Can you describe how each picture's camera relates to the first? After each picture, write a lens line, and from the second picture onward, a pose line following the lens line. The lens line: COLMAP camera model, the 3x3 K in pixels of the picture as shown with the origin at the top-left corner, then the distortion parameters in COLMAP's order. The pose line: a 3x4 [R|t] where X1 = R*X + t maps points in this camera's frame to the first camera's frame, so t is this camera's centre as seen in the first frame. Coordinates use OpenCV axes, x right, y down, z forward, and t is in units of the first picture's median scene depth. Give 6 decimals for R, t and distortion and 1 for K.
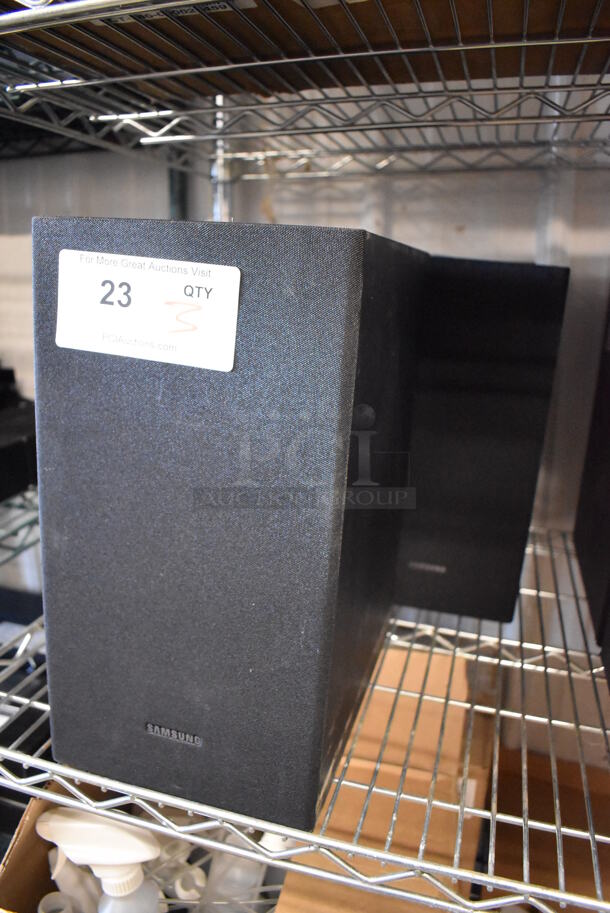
lens RADIAL K [[686.1, 0, 312.3], [0, 686.1, 461.2], [0, 0, 1]] dist [-0.086521, 0.004820]
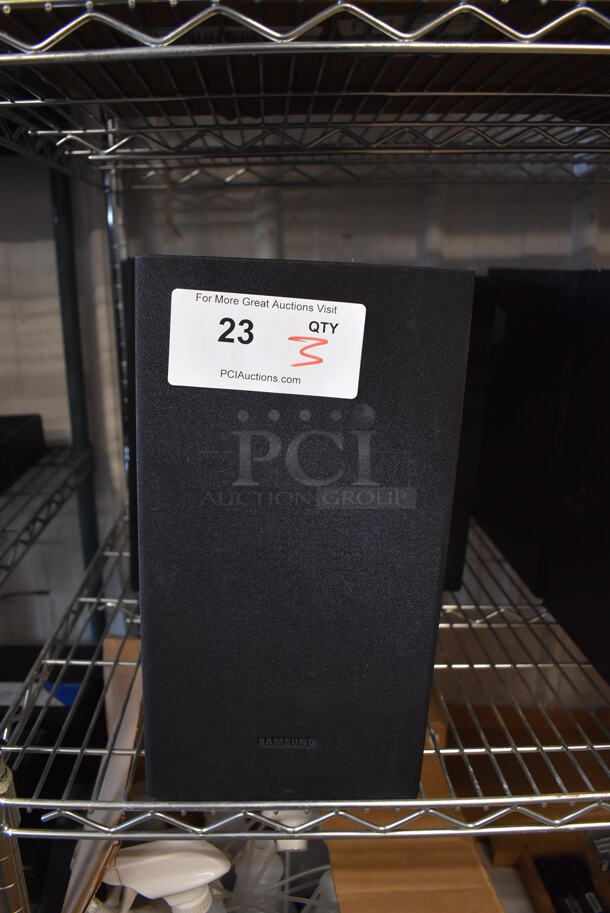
lens RADIAL K [[686.1, 0, 306.5], [0, 686.1, 460.6], [0, 0, 1]] dist [-0.086521, 0.004820]
pose [[0.949044, -0.106759, 0.296510, -0.499975], [0.102830, 0.994280, 0.028864, -0.067836], [-0.297896, 0.003097, 0.954593, -0.023162]]
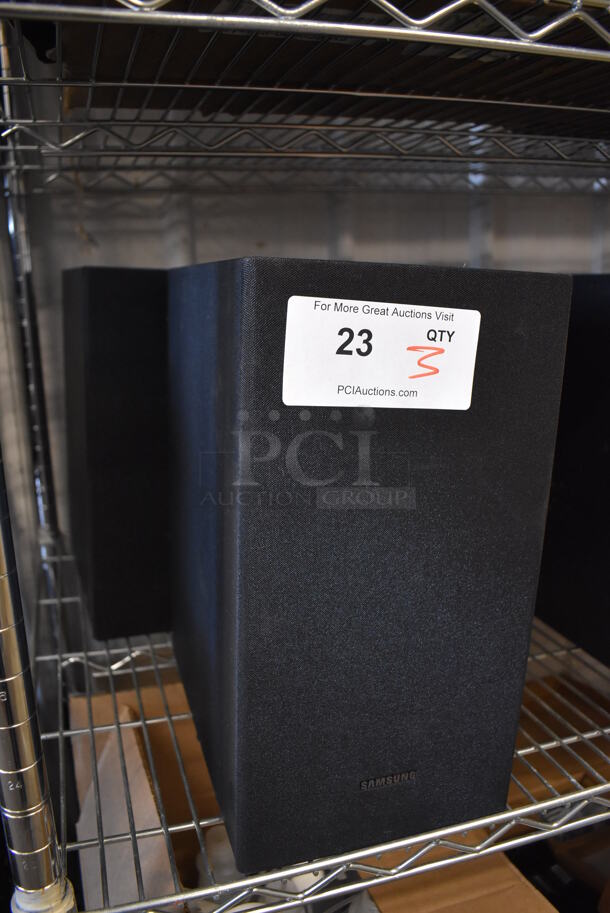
lens RADIAL K [[686.1, 0, 297.9], [0, 686.1, 461.9], [0, 0, 1]] dist [-0.086521, 0.004820]
pose [[0.834119, -0.171769, 0.524157, -0.847893], [0.171634, 0.983926, 0.049306, -0.139812], [-0.524201, 0.048836, 0.850193, 0.239070]]
